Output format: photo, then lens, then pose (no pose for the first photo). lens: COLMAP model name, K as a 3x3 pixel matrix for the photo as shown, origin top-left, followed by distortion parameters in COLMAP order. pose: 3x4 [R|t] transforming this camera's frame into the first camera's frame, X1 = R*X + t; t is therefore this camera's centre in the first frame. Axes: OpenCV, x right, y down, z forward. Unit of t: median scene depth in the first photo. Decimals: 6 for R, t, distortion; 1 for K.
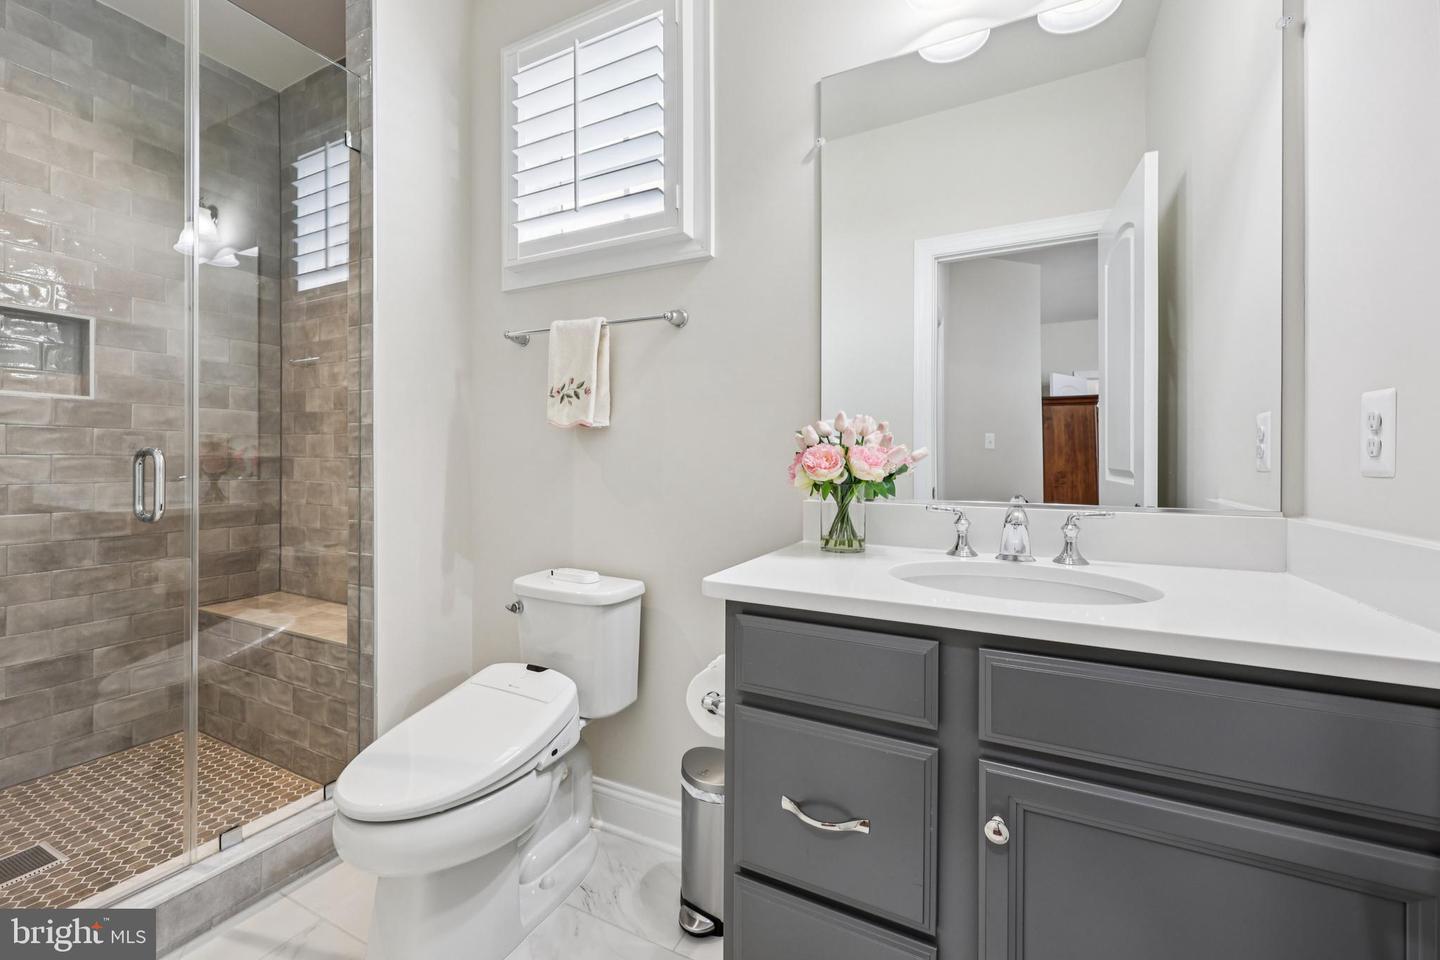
lens RADIAL K [[585.6, 0, 720.2], [0, 585.6, 464.8], [0, 0, 1]] dist [0.001040, 0.000044]
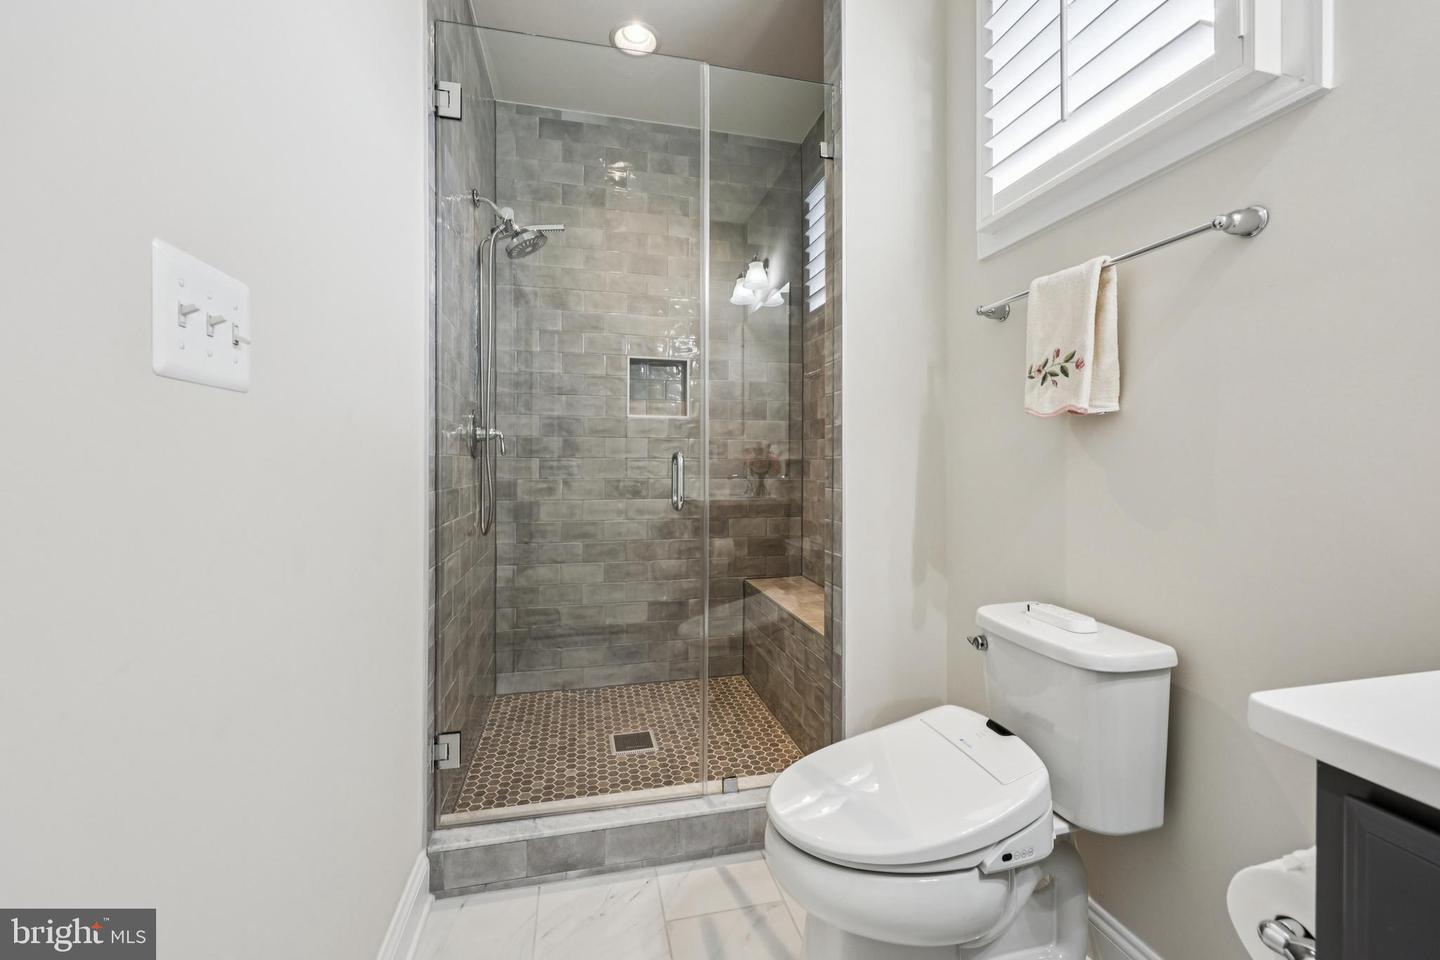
lens RADIAL K [[585.6, 0, 720.2], [0, 585.6, 464.8], [0, 0, 1]] dist [0.001040, 0.000044]
pose [[0.649292, 0.001326, -0.760538, 0.032615], [-0.005074, 0.999984, -0.002587, 0.001842], [0.760522, 0.005539, 0.649288, 0.190861]]
